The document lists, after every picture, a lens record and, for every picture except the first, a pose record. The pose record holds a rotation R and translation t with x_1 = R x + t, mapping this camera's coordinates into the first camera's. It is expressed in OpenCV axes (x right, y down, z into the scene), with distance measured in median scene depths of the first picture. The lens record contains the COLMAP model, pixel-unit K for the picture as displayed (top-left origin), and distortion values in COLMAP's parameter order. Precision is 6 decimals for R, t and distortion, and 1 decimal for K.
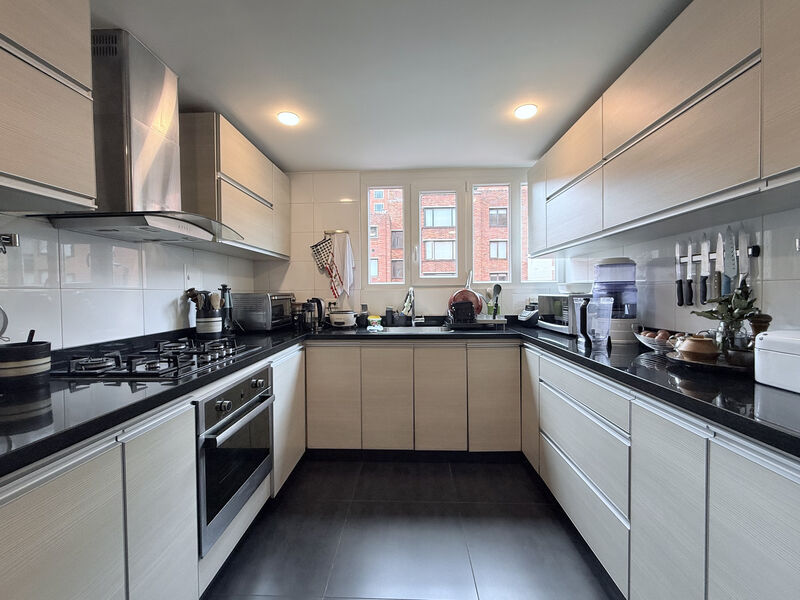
lens RADIAL K [[331.5, 0, 398.1], [0, 331.5, 298.7], [0, 0, 1]] dist [0.002238, 0.000176]
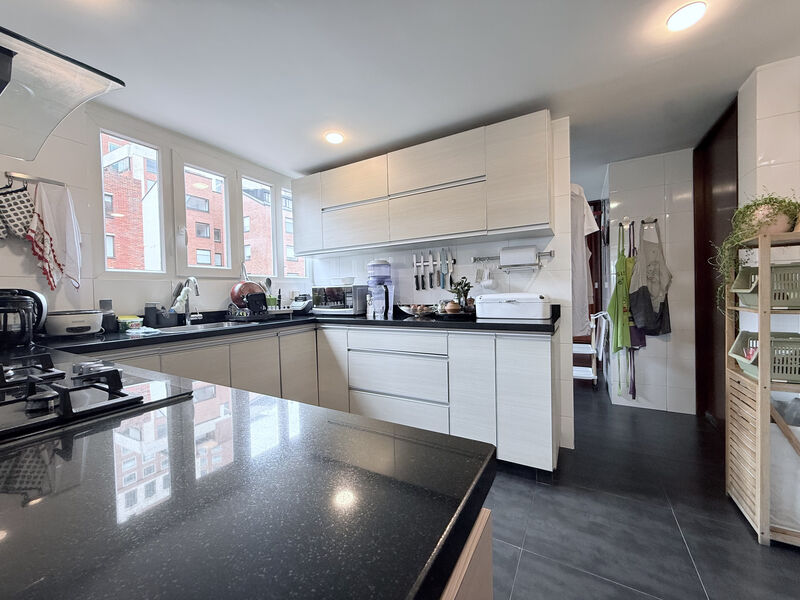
lens RADIAL K [[318.0, 0, 398.0], [0, 318.0, 299.4], [0, 0, 1]] dist [0.001617, -0.000135]
pose [[0.463616, -0.020661, 0.885795, -0.434960], [0.036024, 0.999341, 0.004454, 0.037133], [-0.885304, 0.029845, 0.464055, 0.184452]]
